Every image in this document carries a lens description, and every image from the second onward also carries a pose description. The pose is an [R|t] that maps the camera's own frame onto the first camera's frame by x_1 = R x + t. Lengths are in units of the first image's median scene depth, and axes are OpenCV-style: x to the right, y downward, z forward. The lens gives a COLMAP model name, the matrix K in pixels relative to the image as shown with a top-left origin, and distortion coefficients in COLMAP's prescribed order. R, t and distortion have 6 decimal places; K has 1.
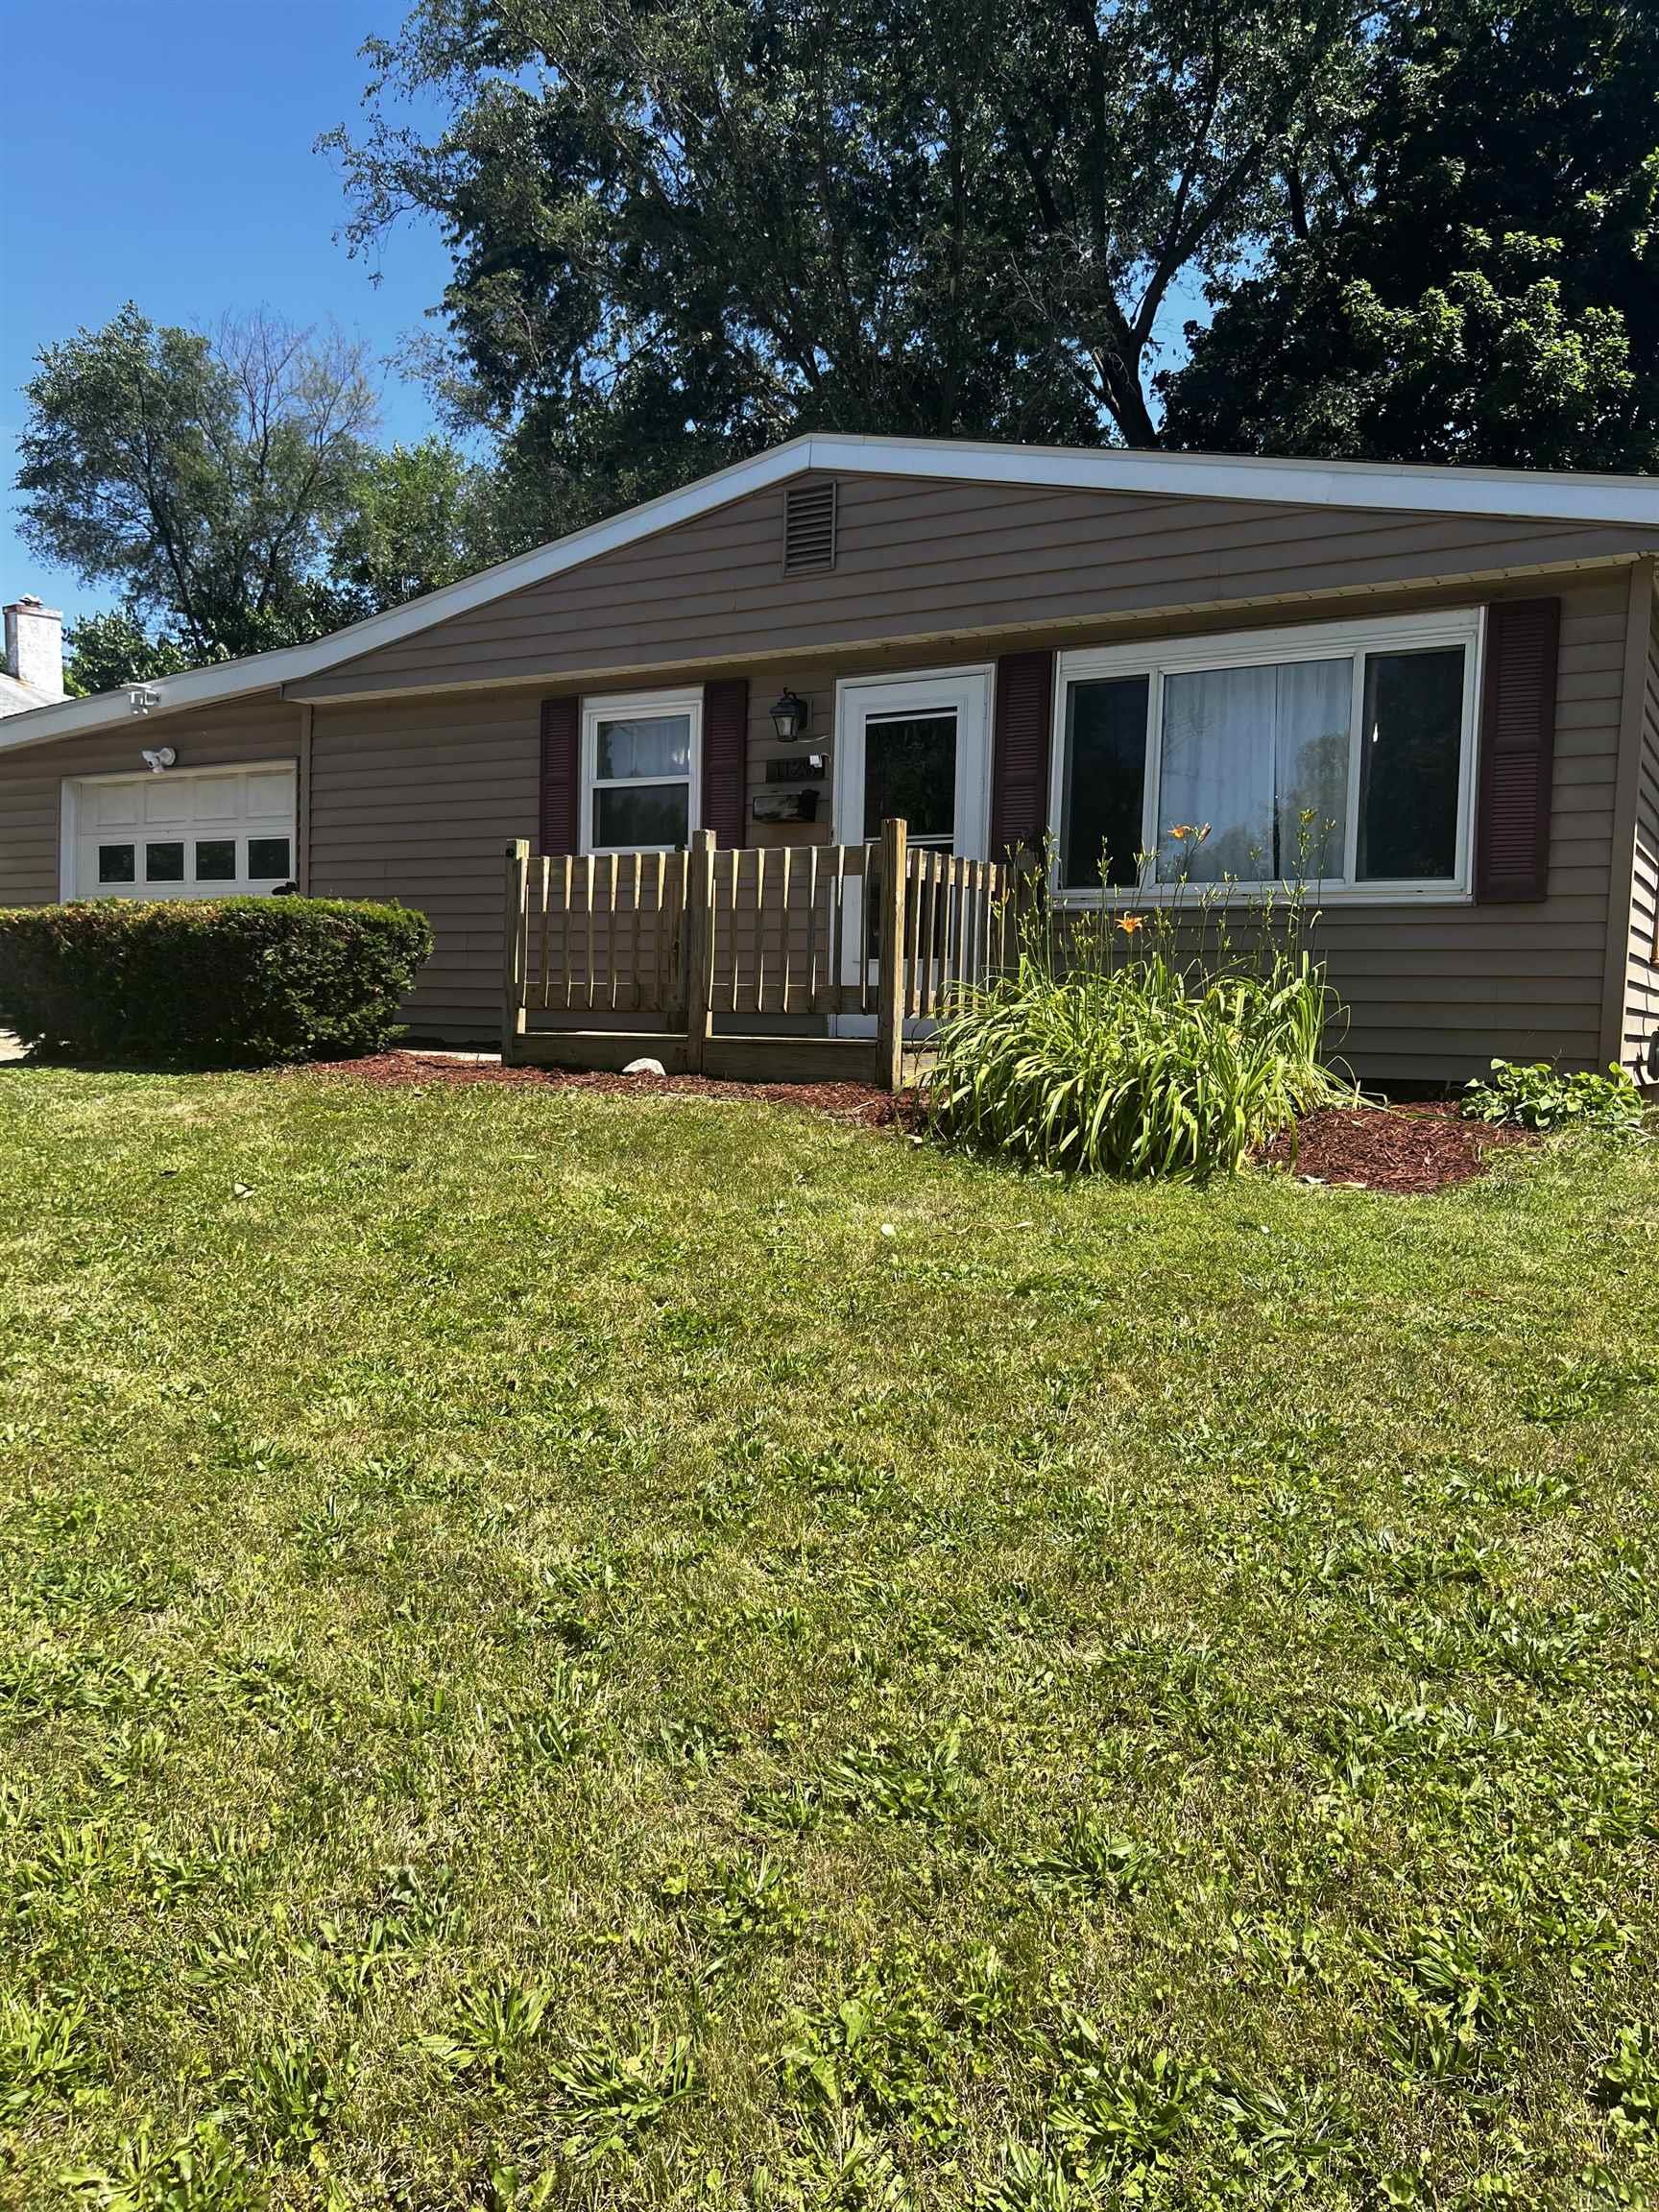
lens RADIAL K [[1698.1, 0, 829.5], [0, 1698.1, 1106.0], [0, 0, 1]] dist [0.033867, -0.039050]
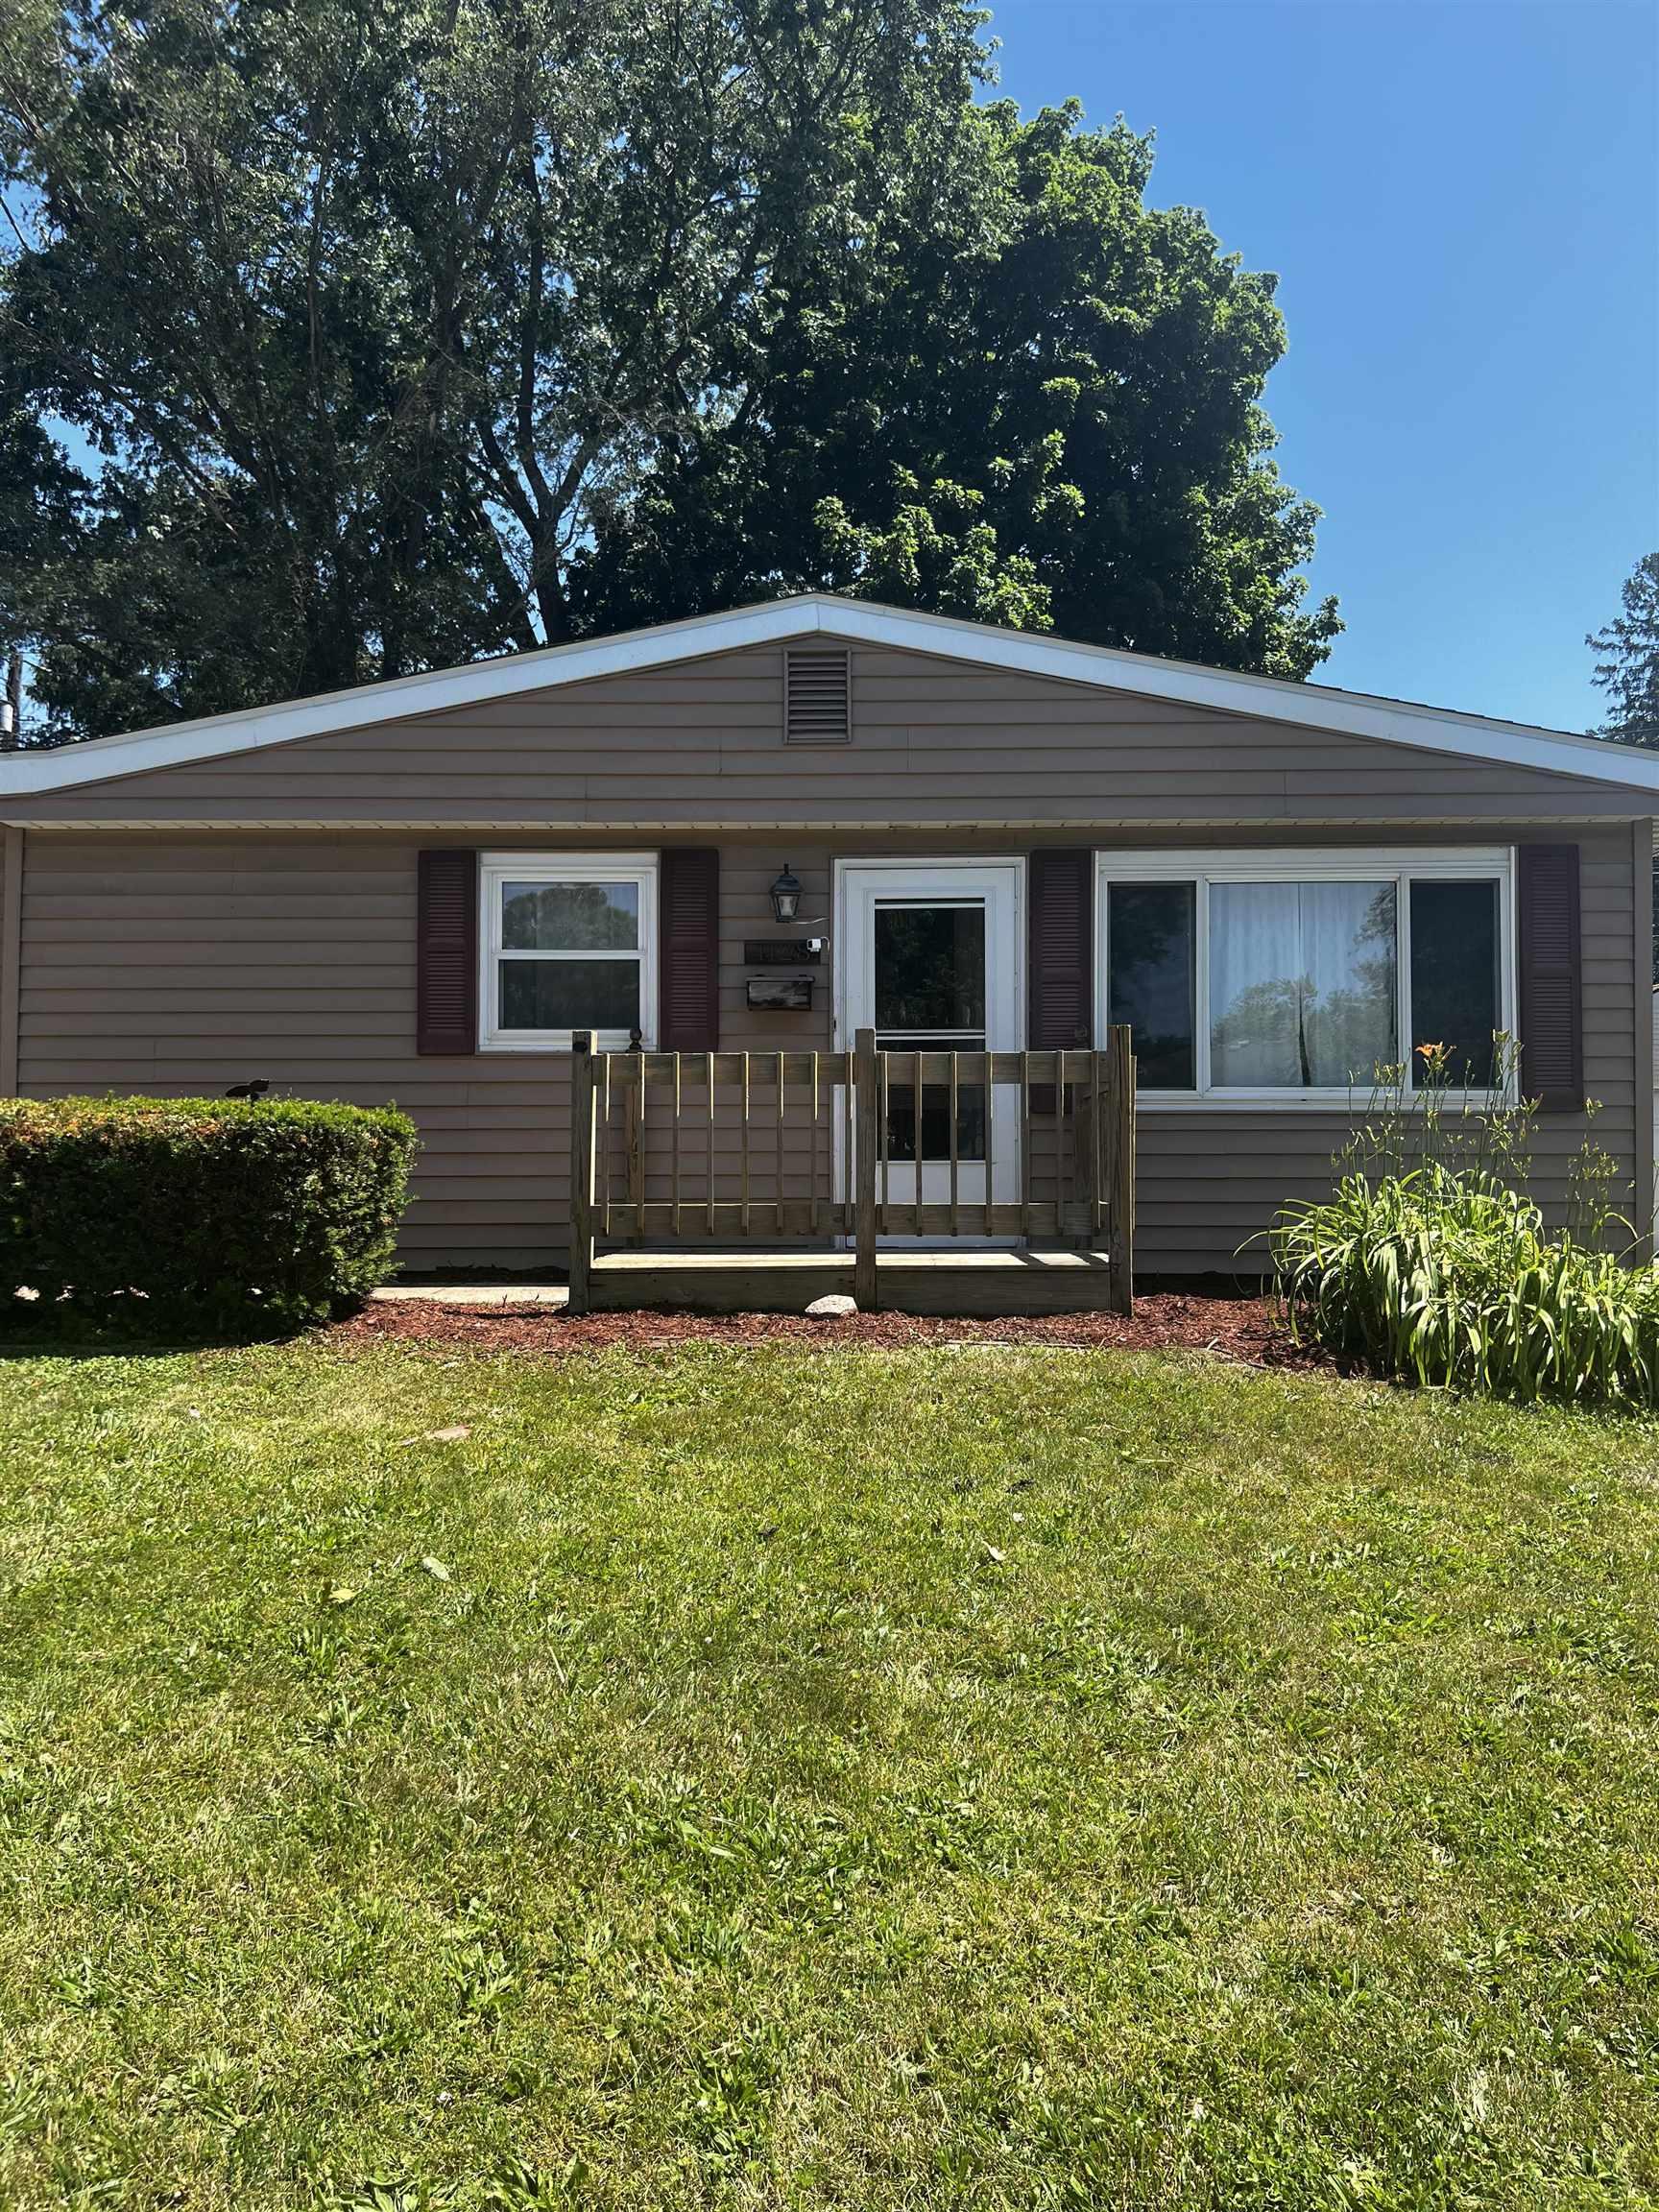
lens RADIAL K [[1659.3, 0, 829.5], [0, 1659.3, 1106.0], [0, 0, 1]] dist [0.083839, -0.153467]
pose [[0.868672, -0.005871, 0.495353, -0.453218], [0.044776, 0.996767, -0.066708, -0.058307], [-0.493360, 0.080127, 0.866127, 0.236487]]
